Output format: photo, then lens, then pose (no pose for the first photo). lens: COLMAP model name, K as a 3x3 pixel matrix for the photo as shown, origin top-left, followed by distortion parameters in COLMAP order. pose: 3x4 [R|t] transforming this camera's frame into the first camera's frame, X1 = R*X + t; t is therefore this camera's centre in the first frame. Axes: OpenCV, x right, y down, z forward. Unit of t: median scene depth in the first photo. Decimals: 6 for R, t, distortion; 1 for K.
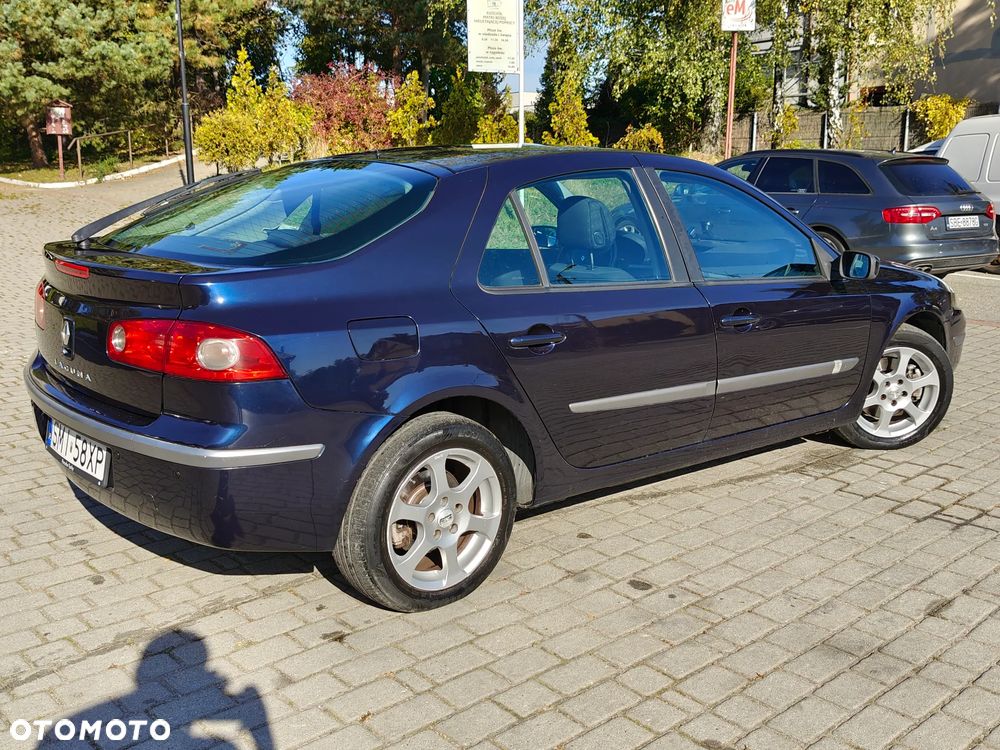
lens RADIAL K [[1007.8, 0, 514.1], [0, 1007.8, 374.9], [0, 0, 1]] dist [0.103068, -0.265724]
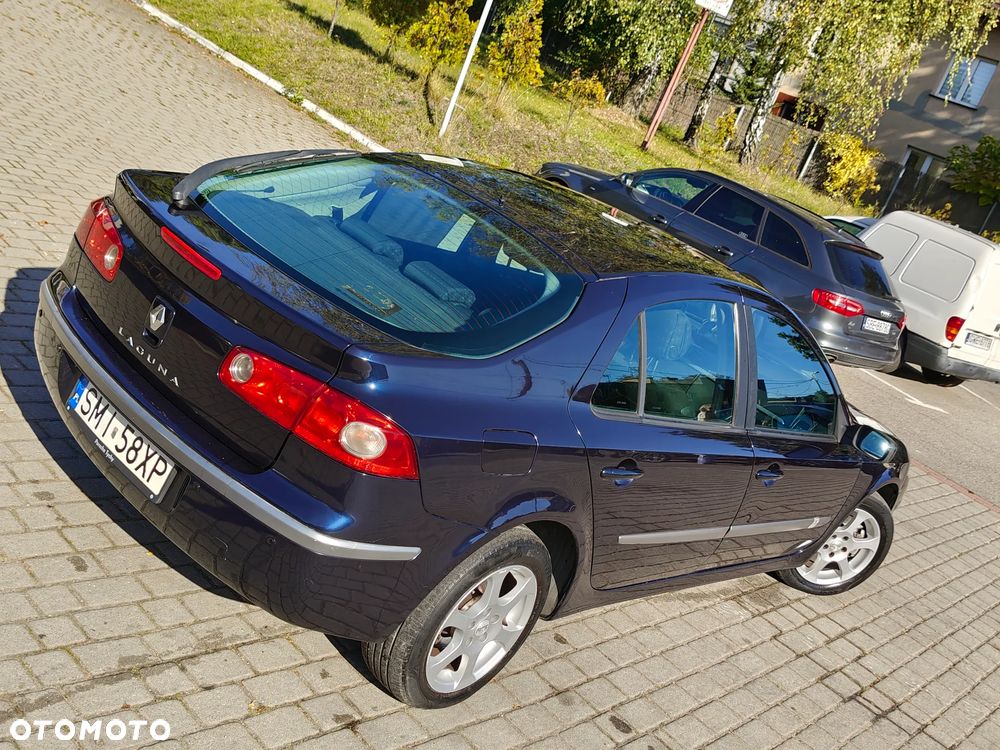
lens RADIAL K [[1082.9, 0, 505.5], [0, 1082.9, 386.0], [0, 0, 1]] dist [0.123007, -0.359557]
pose [[0.922443, 0.322451, 0.212425, -0.246748], [-0.344602, 0.935657, 0.076130, -0.115336], [-0.174209, -0.143428, 0.974207, 0.011817]]
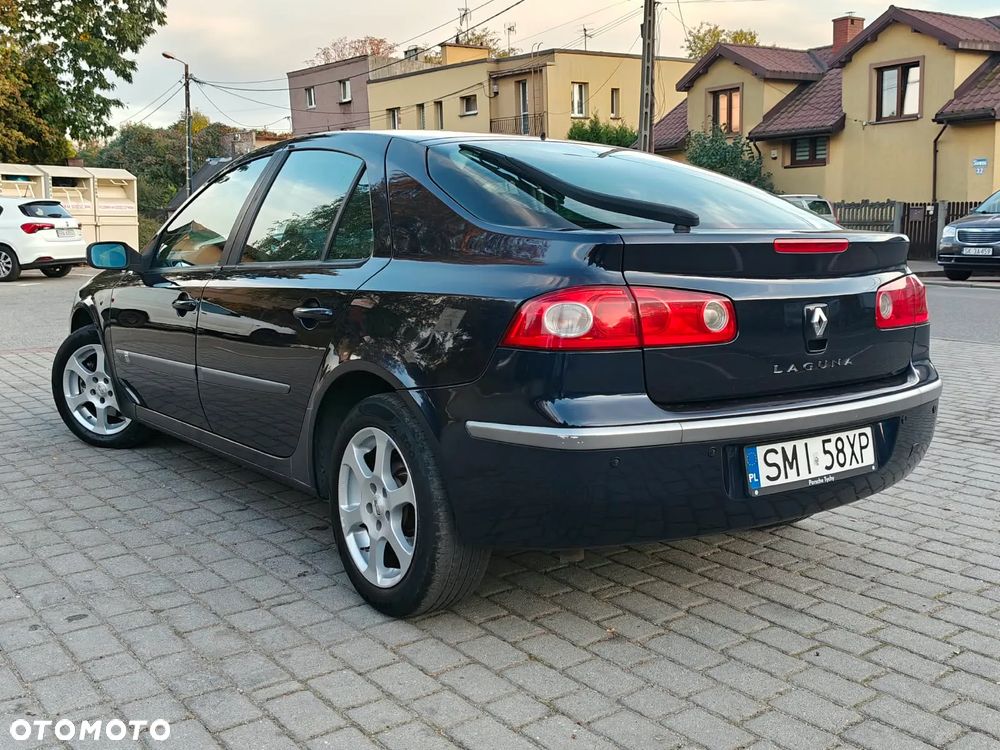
lens RADIAL K [[1019.1, 0, 495.4], [0, 1019.1, 367.6], [0, 0, 1]] dist [0.103648, -0.262797]
pose [[0.095037, -0.142958, 0.985155, -0.945210], [0.211314, 0.969978, 0.120370, -0.118325], [-0.972787, 0.196738, 0.122393, 0.836014]]
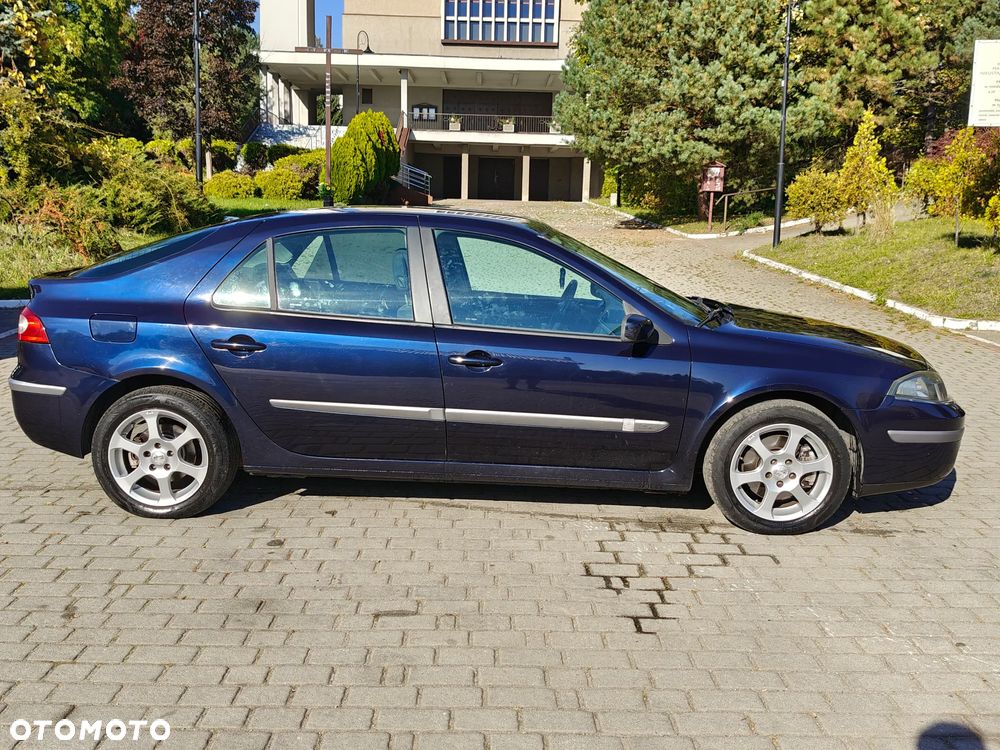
lens RADIAL K [[1007.8, 0, 514.1], [0, 1007.8, 374.9], [0, 0, 1]] dist [0.103068, -0.265724]
pose [[0.743089, 0.122442, -0.657896, 0.916875], [-0.156528, 0.987649, 0.007016, -0.047939], [0.650629, 0.097766, 0.753076, 0.153403]]
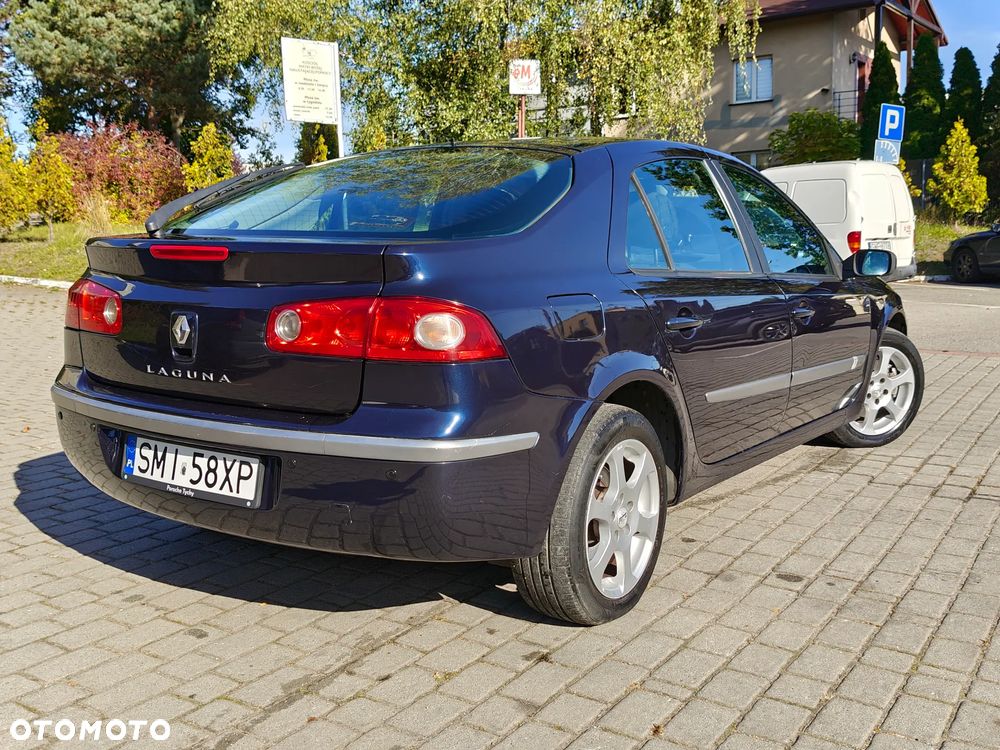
lens RADIAL K [[1007.8, 0, 514.1], [0, 1007.8, 374.9], [0, 0, 1]] dist [0.103068, -0.265724]
pose [[0.967210, -0.046130, 0.249752, -0.277430], [0.063149, 0.996165, -0.060563, 0.045569], [-0.246000, 0.074348, 0.966414, 0.094944]]
